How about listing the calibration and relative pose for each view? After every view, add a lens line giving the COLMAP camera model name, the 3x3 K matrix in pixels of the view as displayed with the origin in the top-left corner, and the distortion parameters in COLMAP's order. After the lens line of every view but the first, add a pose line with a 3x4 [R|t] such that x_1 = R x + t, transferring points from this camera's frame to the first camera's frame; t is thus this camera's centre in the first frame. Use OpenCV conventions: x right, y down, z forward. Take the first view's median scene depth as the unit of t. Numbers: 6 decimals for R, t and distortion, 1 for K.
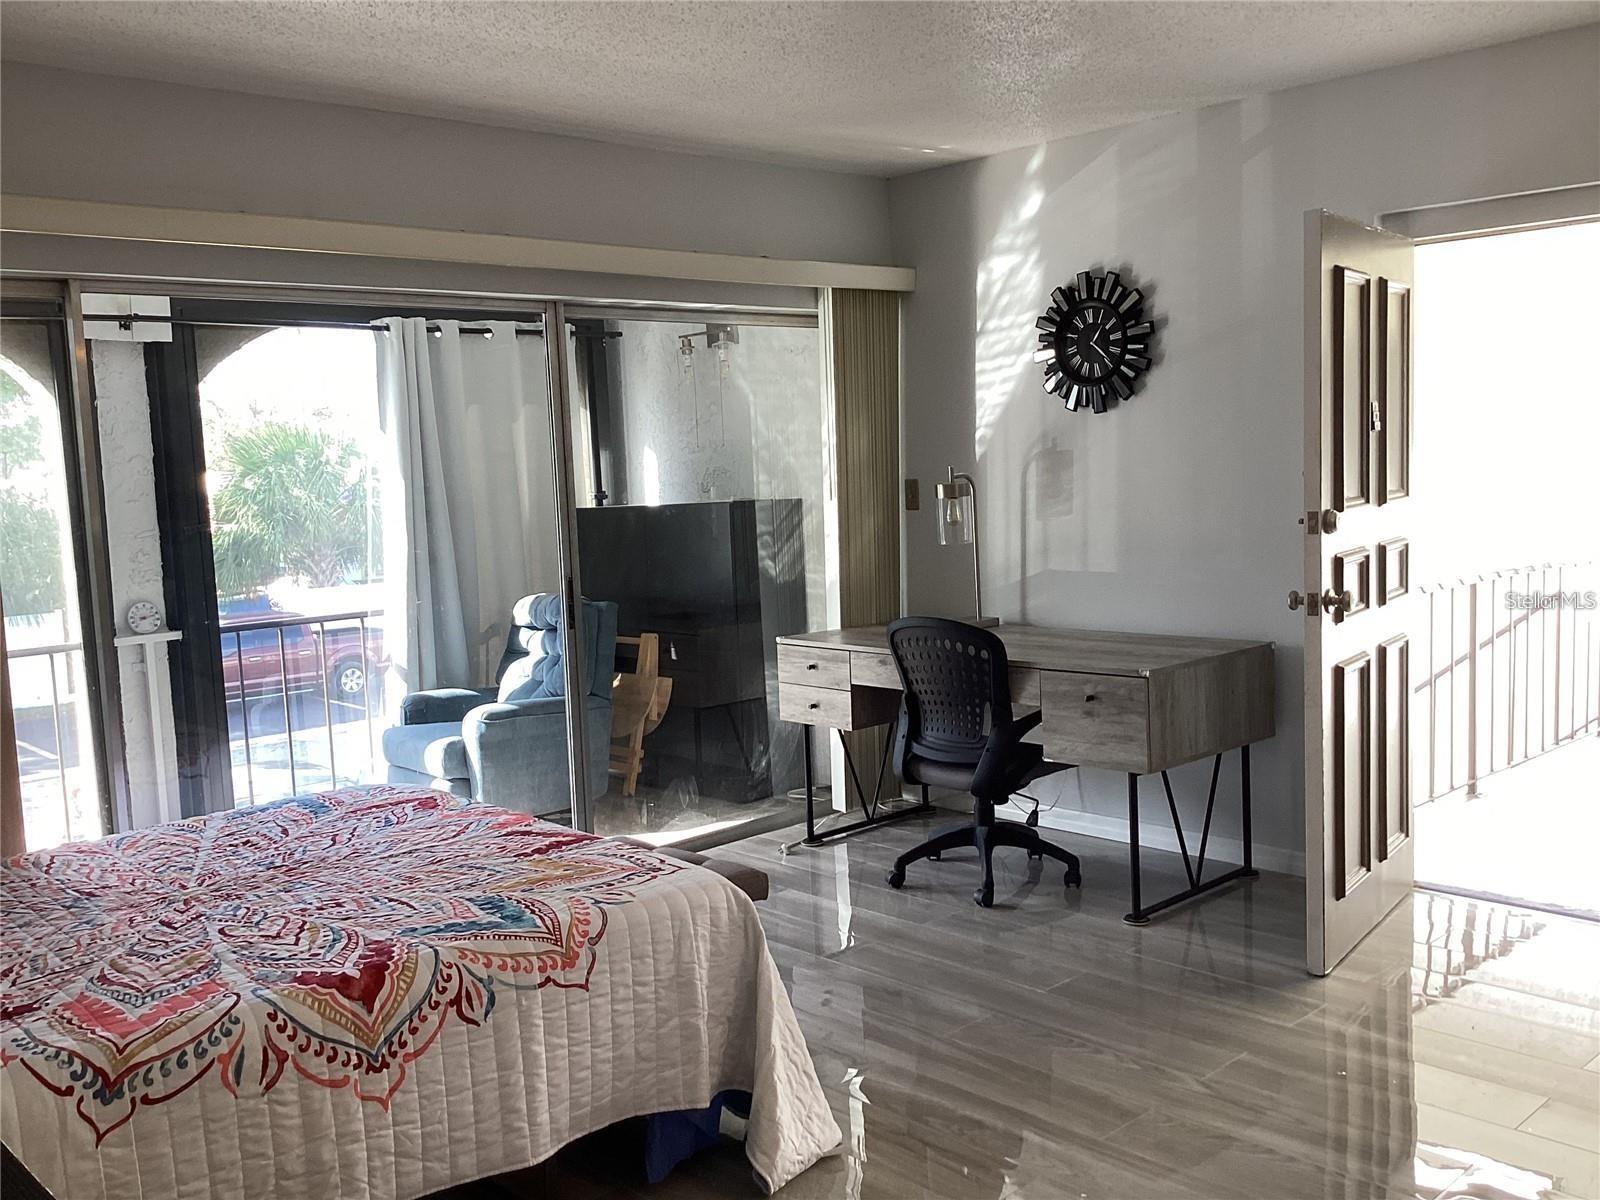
lens RADIAL K [[1454.7, 0, 801.8], [0, 1454.7, 602.8], [0, 0, 1]] dist [0.124256, -0.236650]
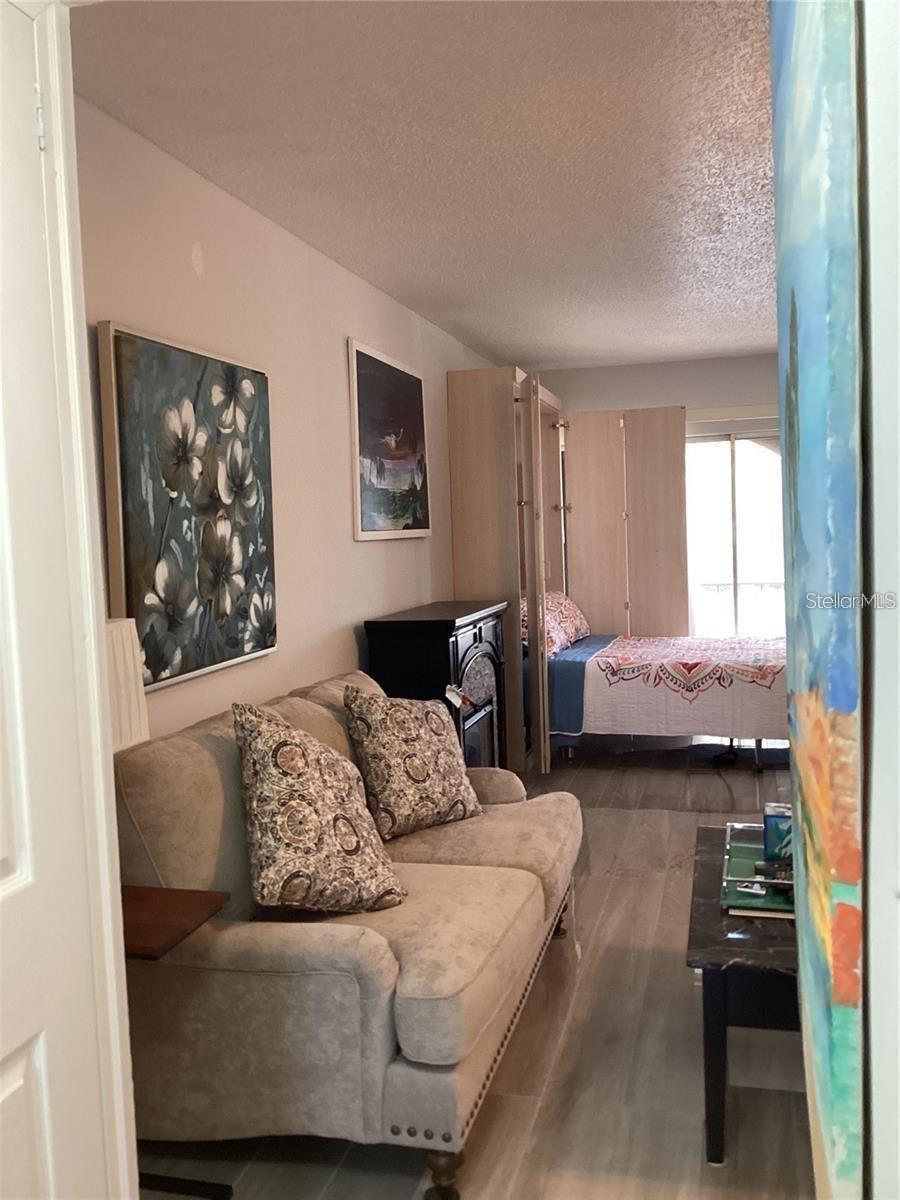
lens RADIAL K [[1083.4, 0, 450.0], [0, 1083.4, 600.0], [0, 0, 1]] dist [0.117636, -0.257312]
pose [[0.530636, 0.078054, -0.843999, 1.227004], [-0.071018, 0.996344, 0.047493, 0.030162], [0.844620, 0.034738, 0.534239, -0.635030]]
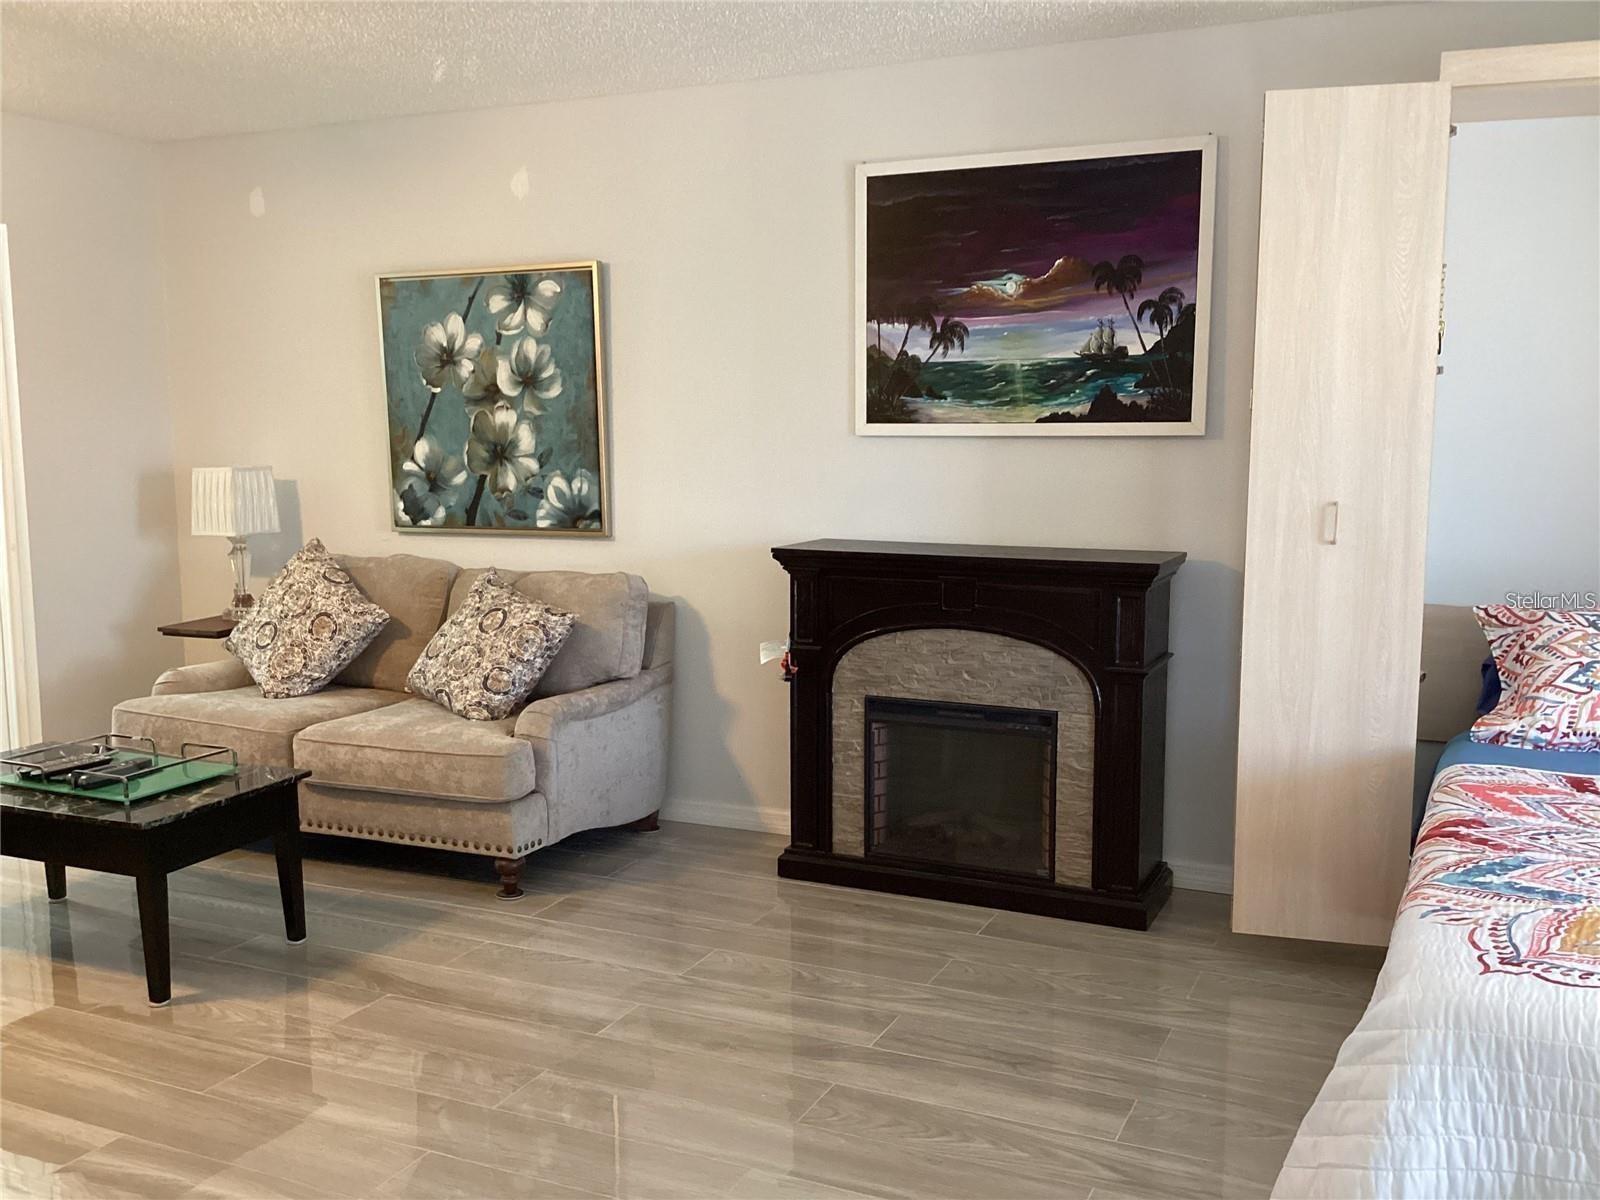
lens RADIAL K [[1454.7, 0, 801.8], [0, 1454.7, 602.8], [0, 0, 1]] dist [0.124256, -0.236650]
pose [[-0.927953, 0.087435, -0.362297, 0.486292], [0.002371, 0.973457, 0.228856, -0.159321], [0.372690, 0.211508, -0.903530, 1.548848]]
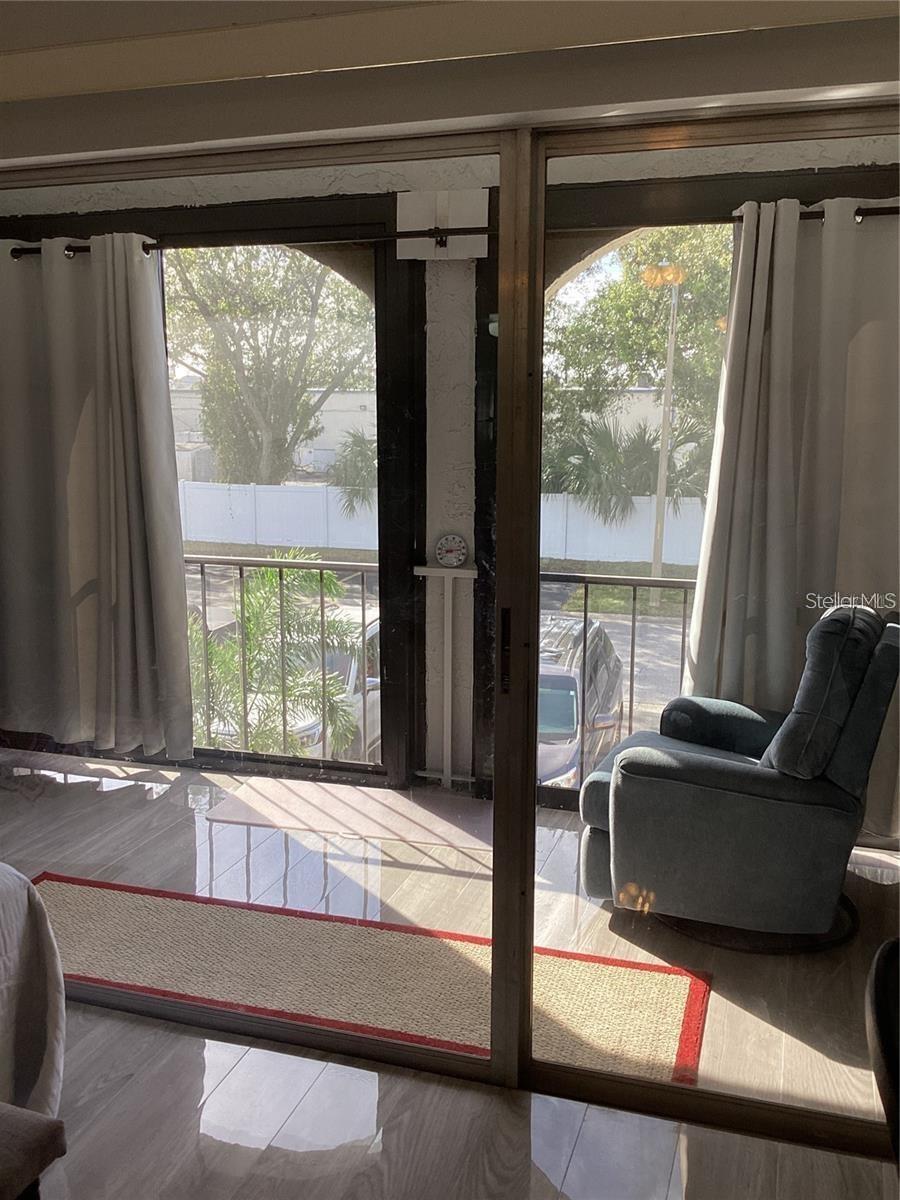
lens RADIAL K [[1083.4, 0, 450.0], [0, 1083.4, 600.0], [0, 0, 1]] dist [0.117636, -0.257312]
pose [[0.479104, 0.201942, -0.854212, 0.358435], [-0.110029, 0.979316, 0.169805, -0.161045], [0.870834, 0.012634, 0.491414, 1.287668]]
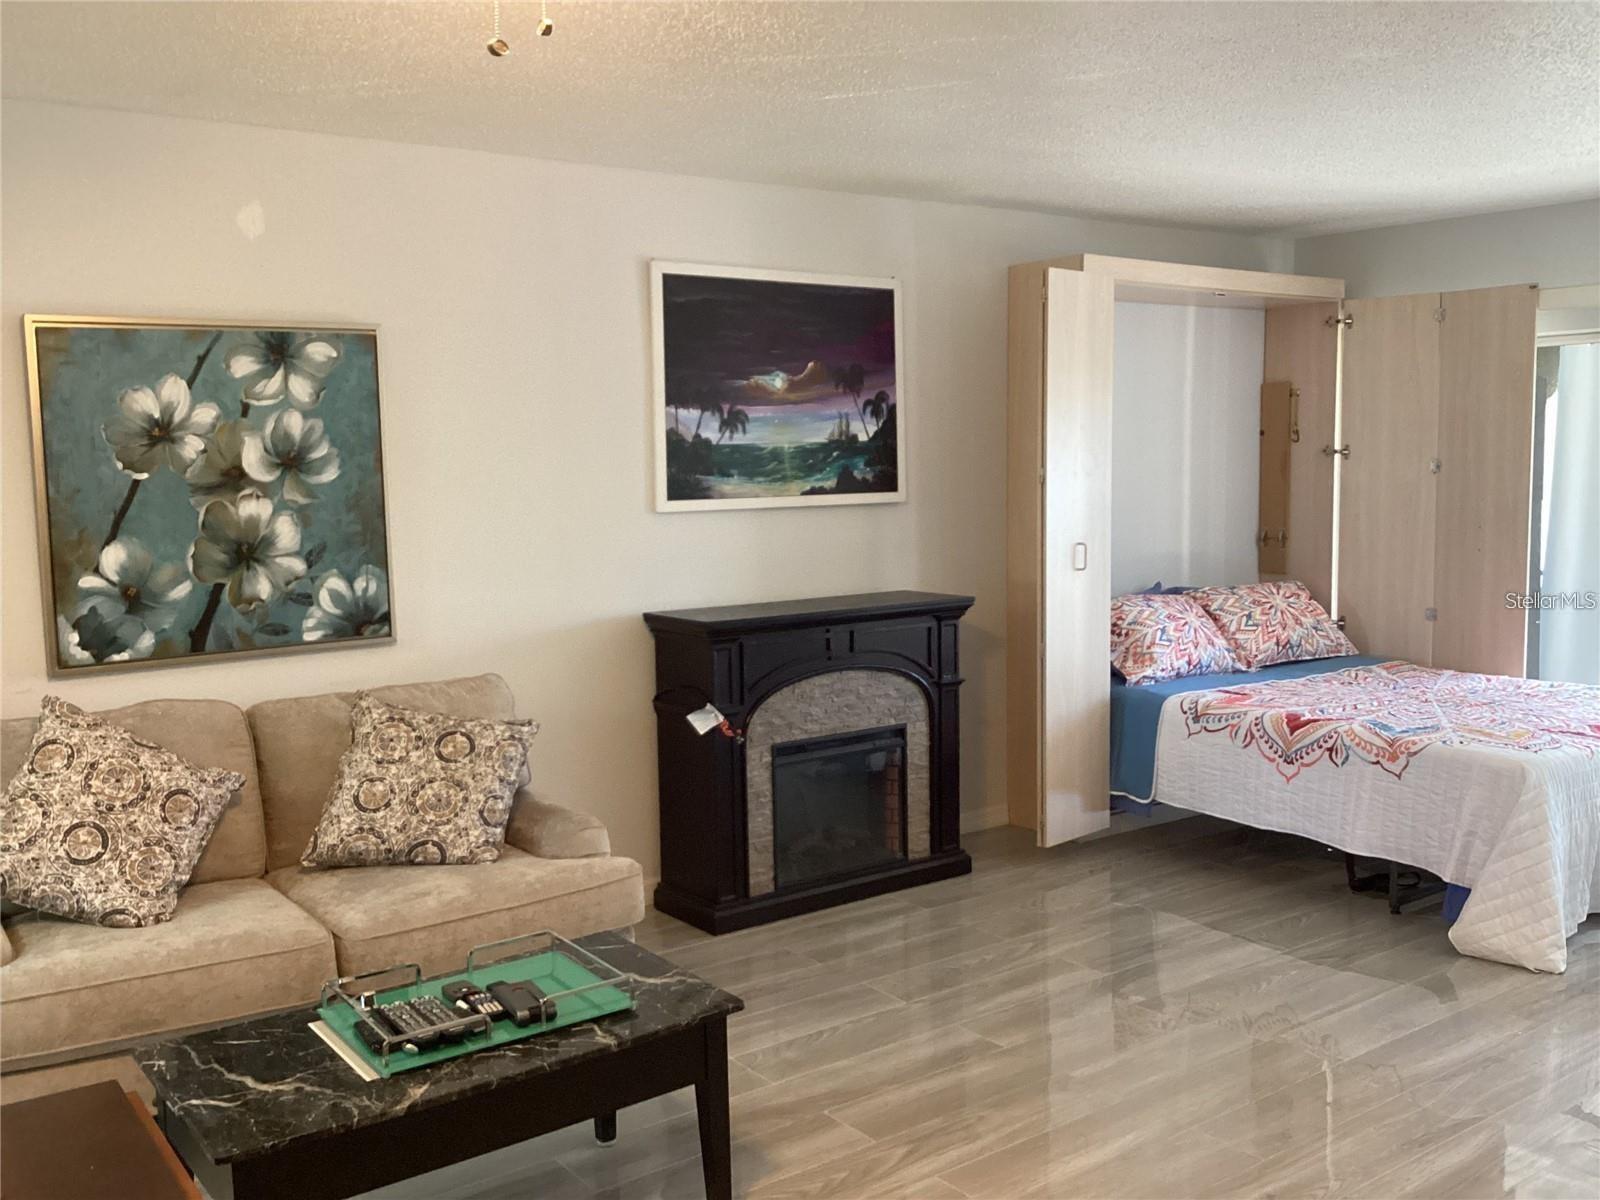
lens RADIAL K [[1454.9, 0, 797.9], [0, 1454.9, 600.4], [0, 0, 1]] dist [0.112560, -0.265752]
pose [[-0.124499, 0.140427, -0.982232, 1.490878], [-0.075749, 0.985700, 0.150525, -0.137635], [0.989324, 0.093144, -0.112082, 0.444268]]
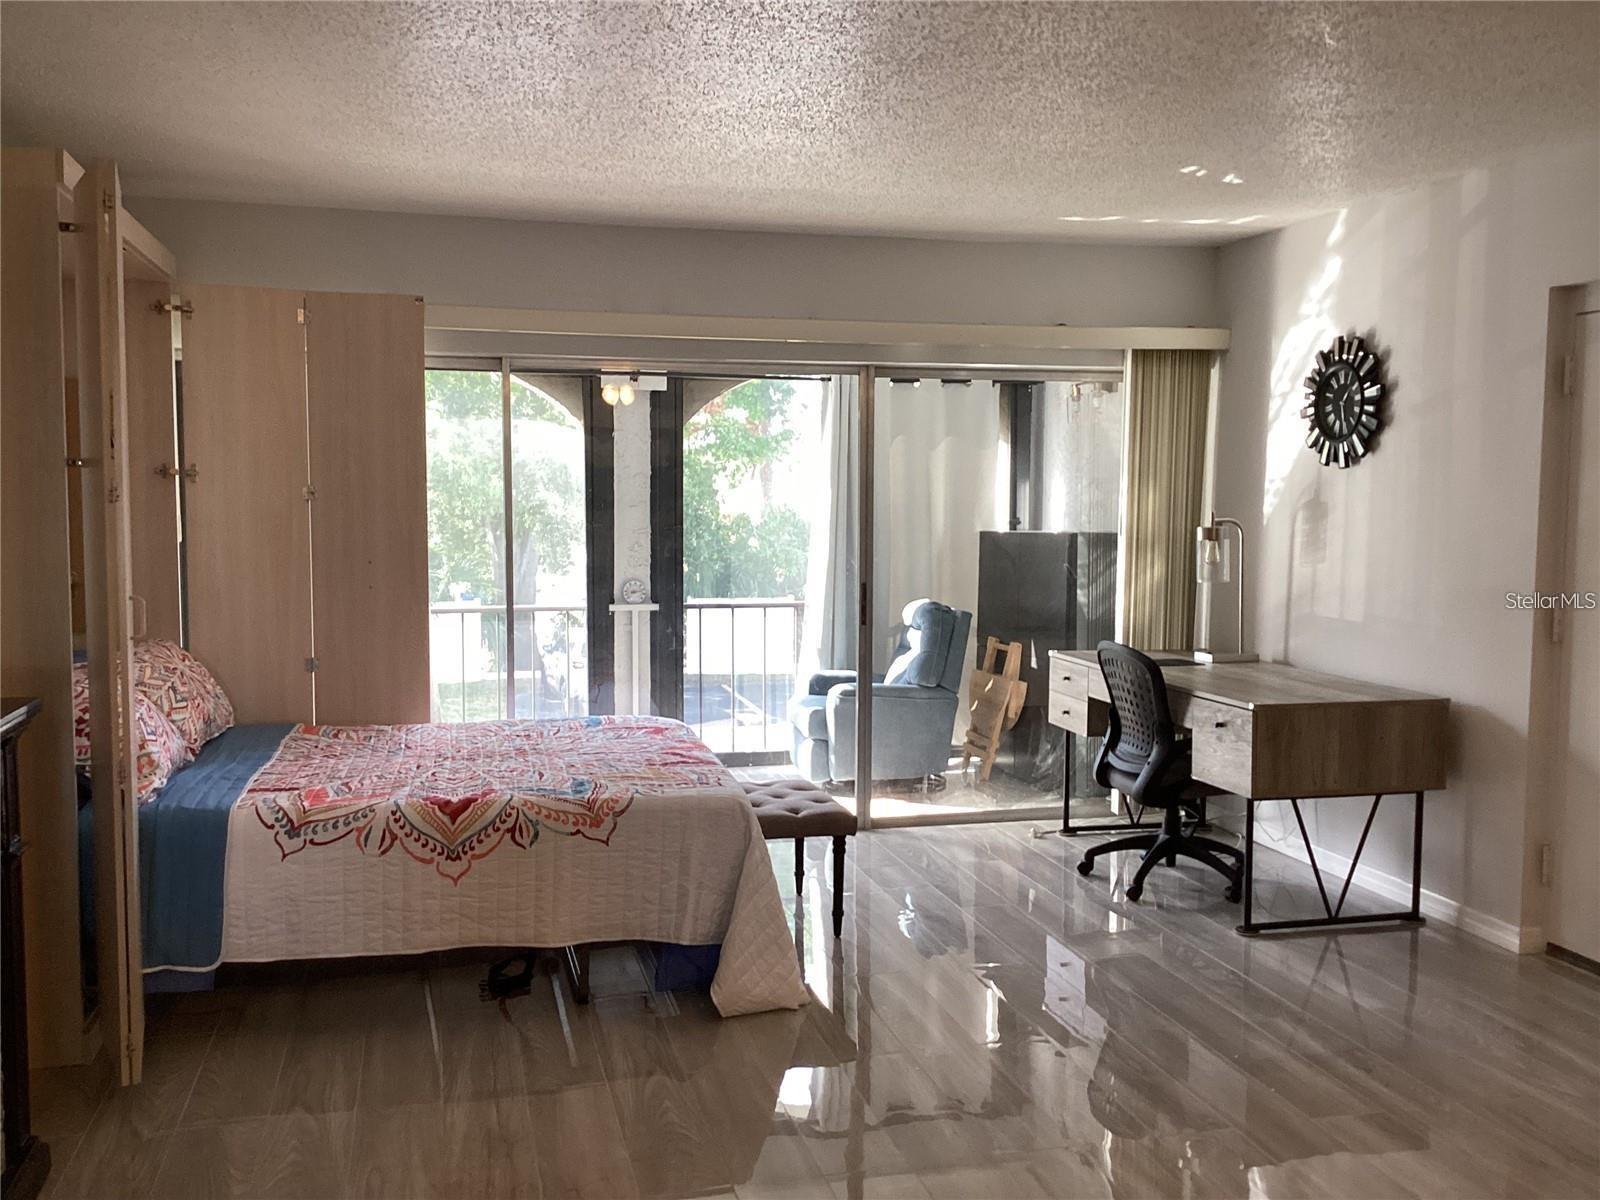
lens RADIAL K [[1444.5, 0, 796.0], [0, 1444.5, 598.1], [0, 0, 1]] dist [0.117636, -0.257312]
pose [[0.870831, 0.082138, -0.484671, 0.669414], [-0.090033, 0.995914, 0.007012, -0.014315], [0.483267, 0.037530, 0.874668, -0.198539]]
